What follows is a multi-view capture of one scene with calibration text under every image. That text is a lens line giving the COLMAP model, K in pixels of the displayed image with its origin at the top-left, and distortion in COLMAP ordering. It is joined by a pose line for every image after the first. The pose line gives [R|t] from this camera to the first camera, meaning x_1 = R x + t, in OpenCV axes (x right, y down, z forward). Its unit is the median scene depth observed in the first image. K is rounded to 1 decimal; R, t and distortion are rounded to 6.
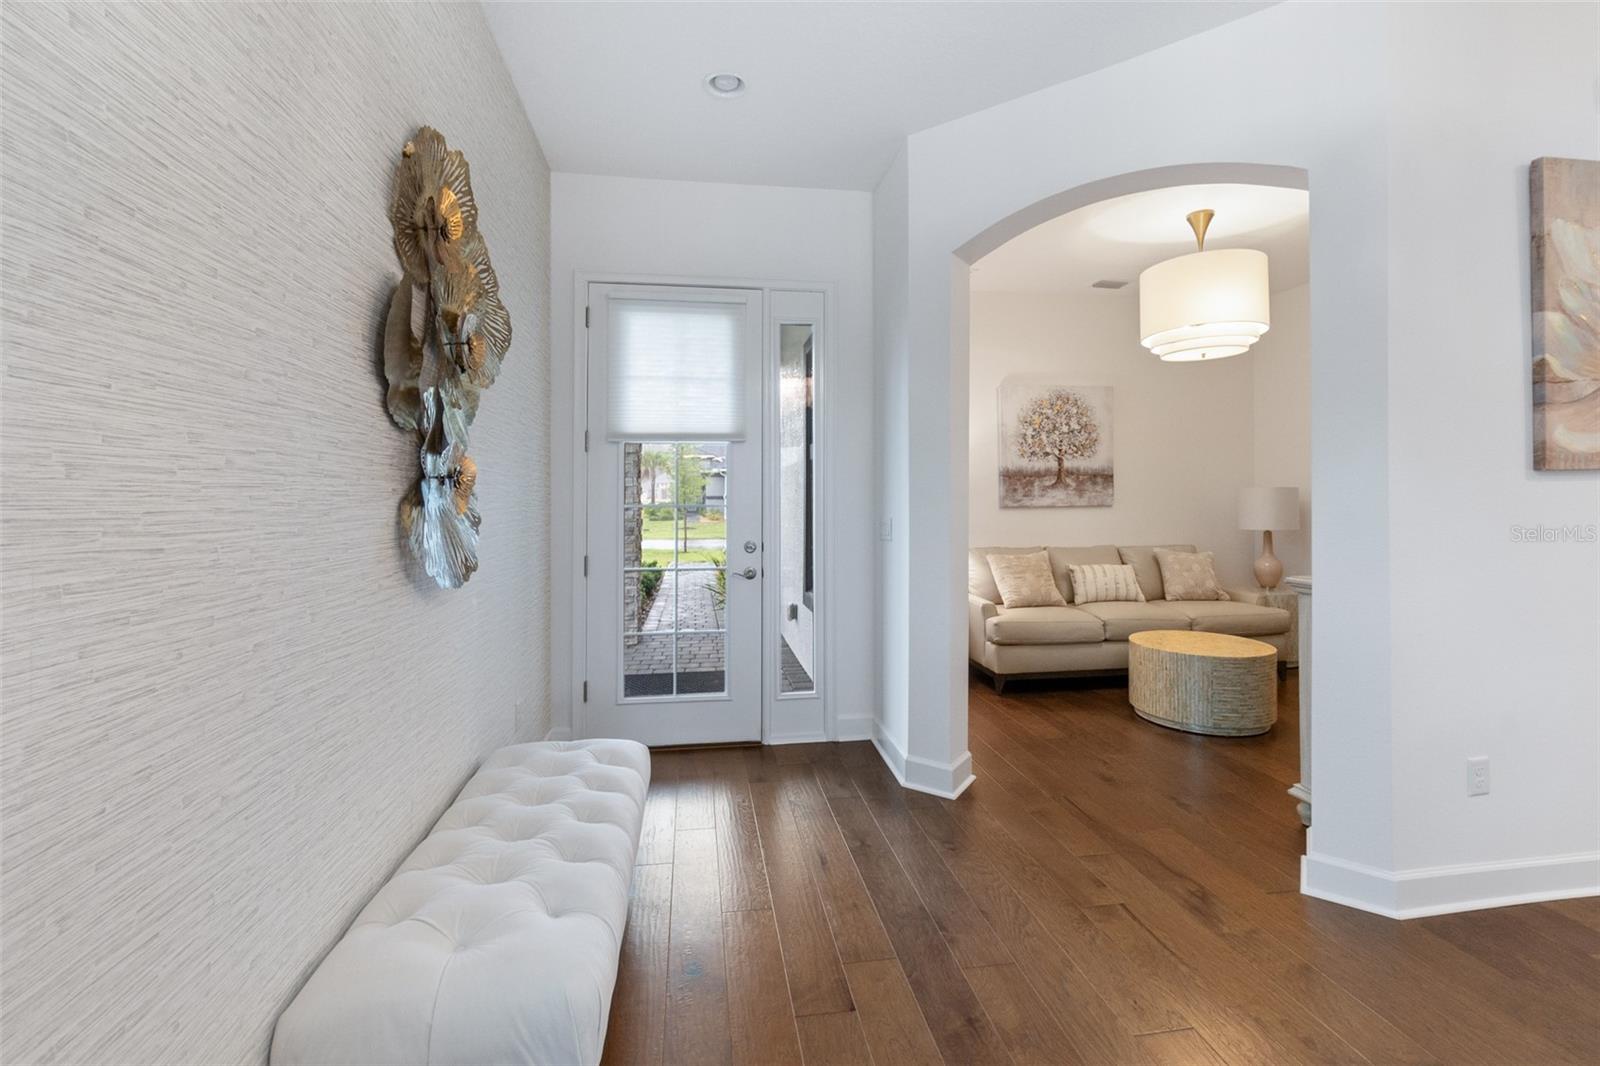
lens RADIAL K [[692.4, 0, 796.5], [0, 692.4, 492.5], [0, 0, 1]] dist [0.000313, -0.000186]
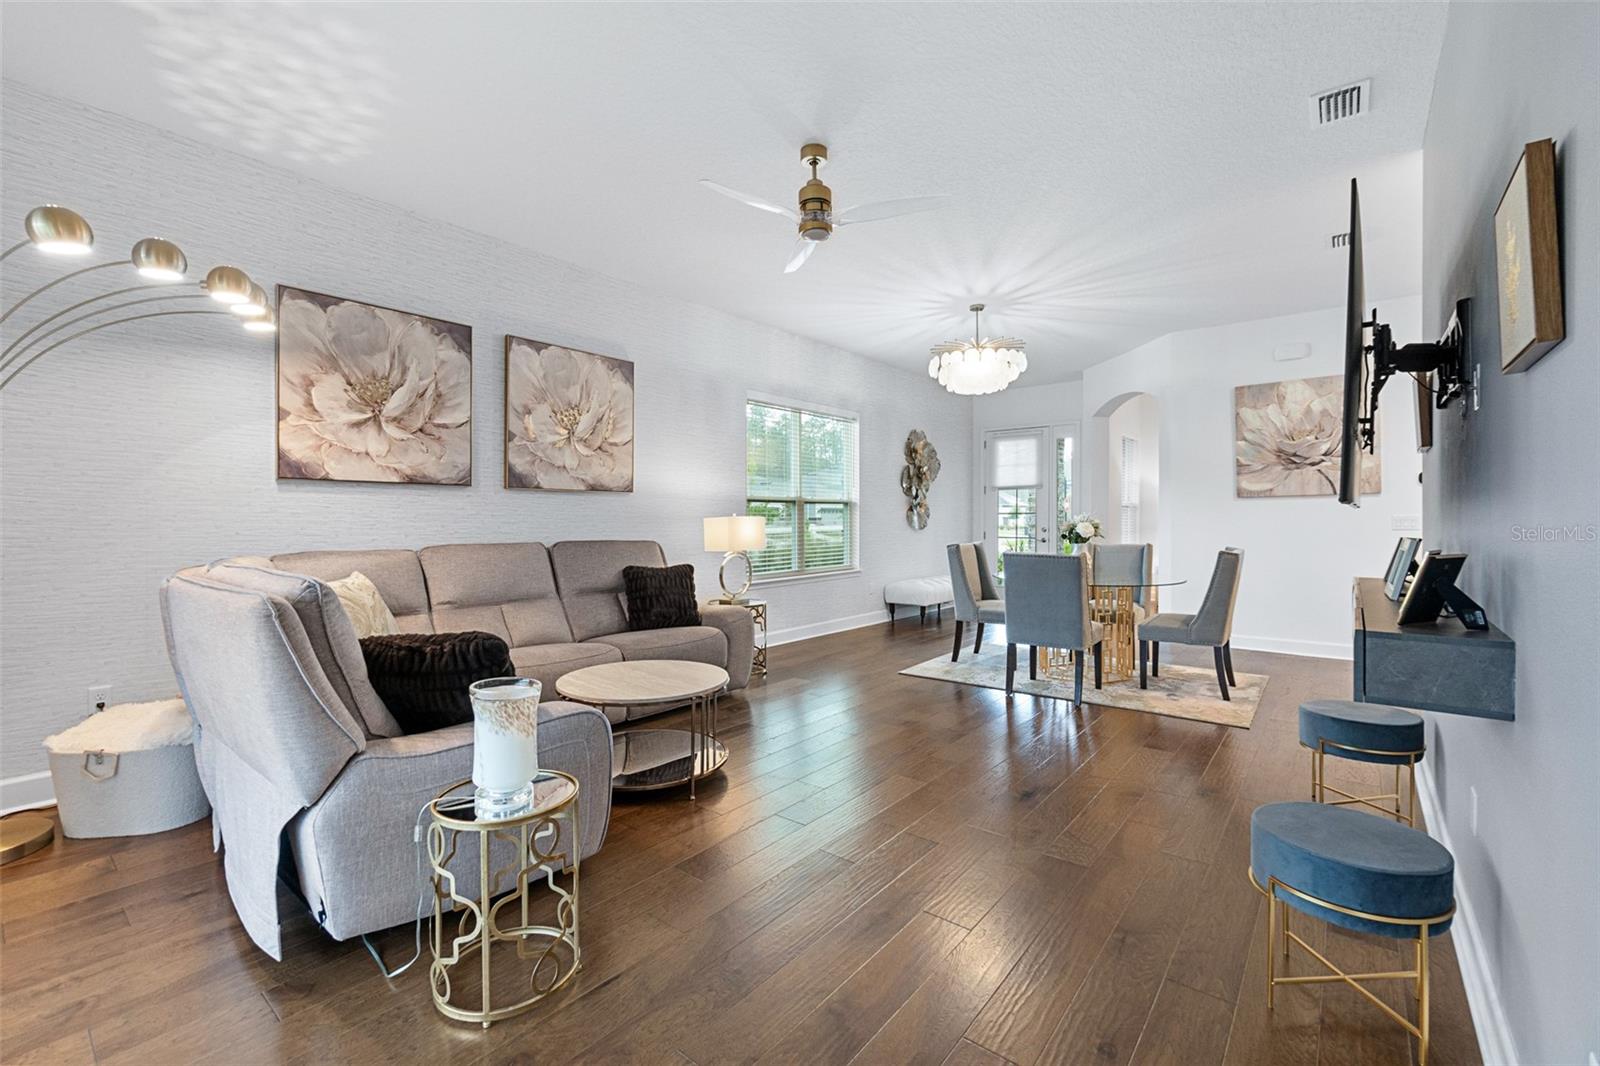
lens RADIAL K [[690.5, 0, 791.0], [0, 690.5, 523.5], [0, 0, 1]] dist [-0.001944, -0.000229]
pose [[0.664361, 0.008016, -0.747369, 0.866599], [0.004307, 0.999885, 0.014553, 0.011460], [0.747399, -0.012887, 0.664250, -0.980847]]
